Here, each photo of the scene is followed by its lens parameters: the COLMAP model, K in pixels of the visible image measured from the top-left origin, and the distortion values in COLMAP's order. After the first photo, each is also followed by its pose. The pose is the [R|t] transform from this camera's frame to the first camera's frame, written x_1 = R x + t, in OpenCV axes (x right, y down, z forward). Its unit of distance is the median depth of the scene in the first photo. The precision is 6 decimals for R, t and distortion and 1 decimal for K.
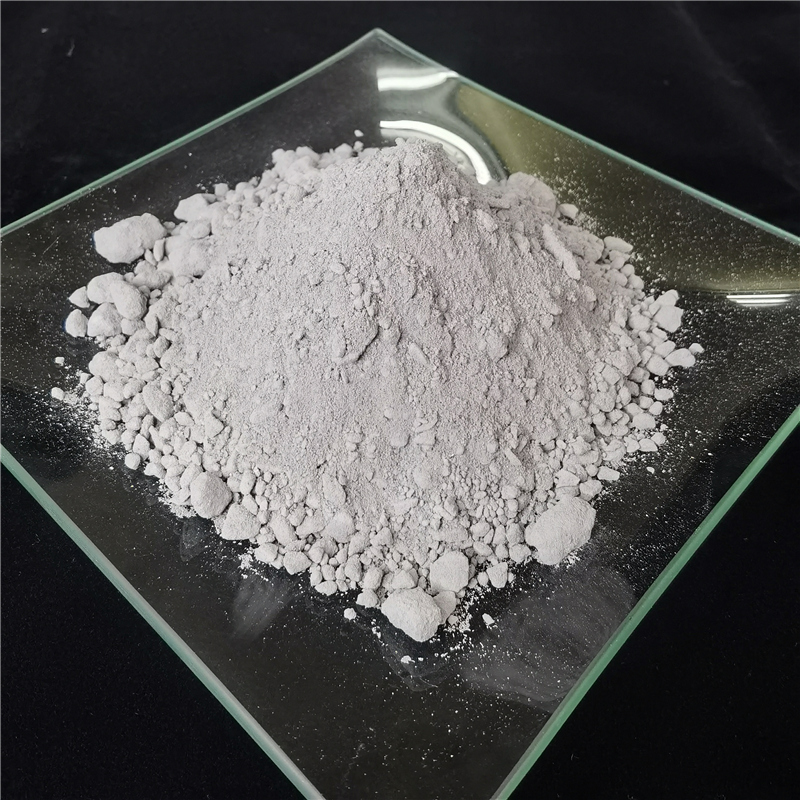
lens RADIAL K [[922.7, 0, 399.5], [0, 922.7, 301.1], [0, 0, 1]] dist [0.180663, -0.578782]
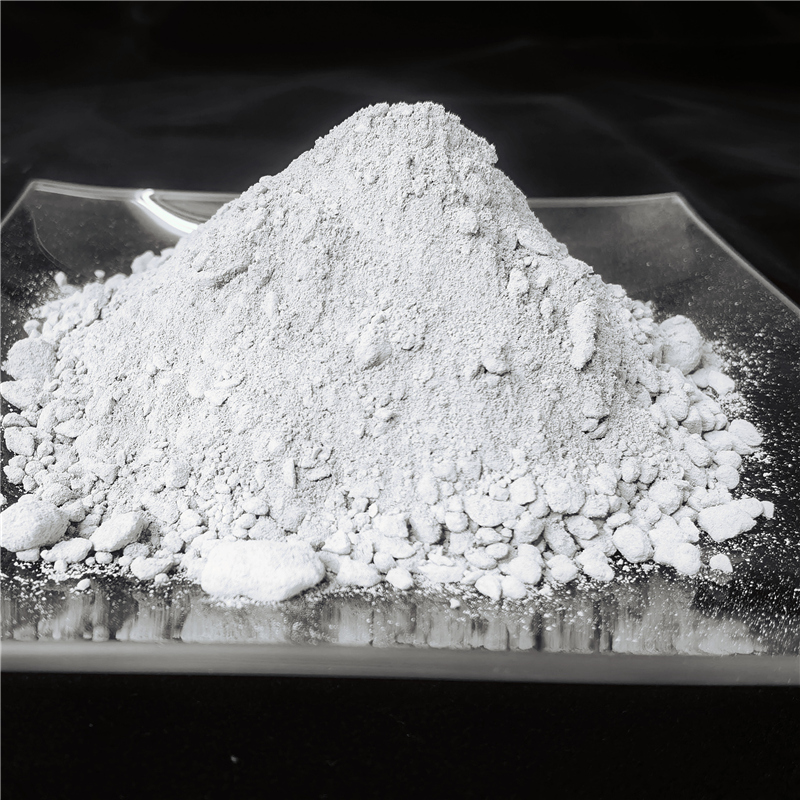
lens RADIAL K [[913.8, 0, 300.8], [0, 913.8, 401.5], [0, 0, 1]] dist [0.184399, -0.540806]
pose [[0.674847, 0.347416, -0.651063, 0.545832], [-0.524905, 0.846110, -0.092584, 0.177035], [0.518706, 0.404226, 0.753356, 0.443679]]
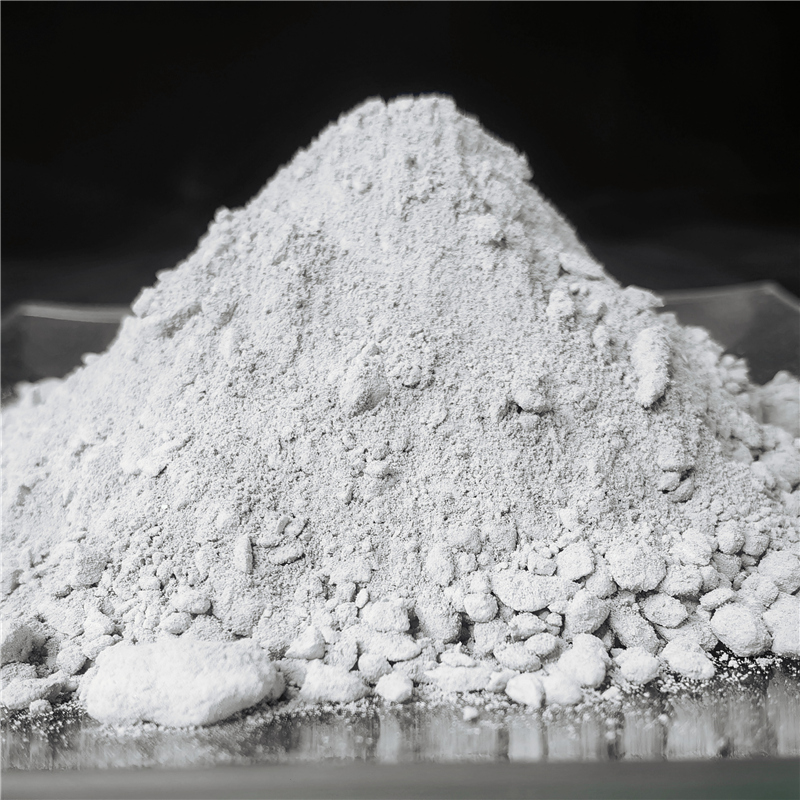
lens RADIAL K [[931.0, 0, 398.6], [0, 931.0, 502.8], [0, 0, 1]] dist [0.181773, -0.560194]
pose [[0.681844, 0.232377, -0.693606, 0.501824], [-0.486915, 0.851796, -0.193283, 0.195350], [0.545896, 0.469516, 0.693939, 0.666827]]
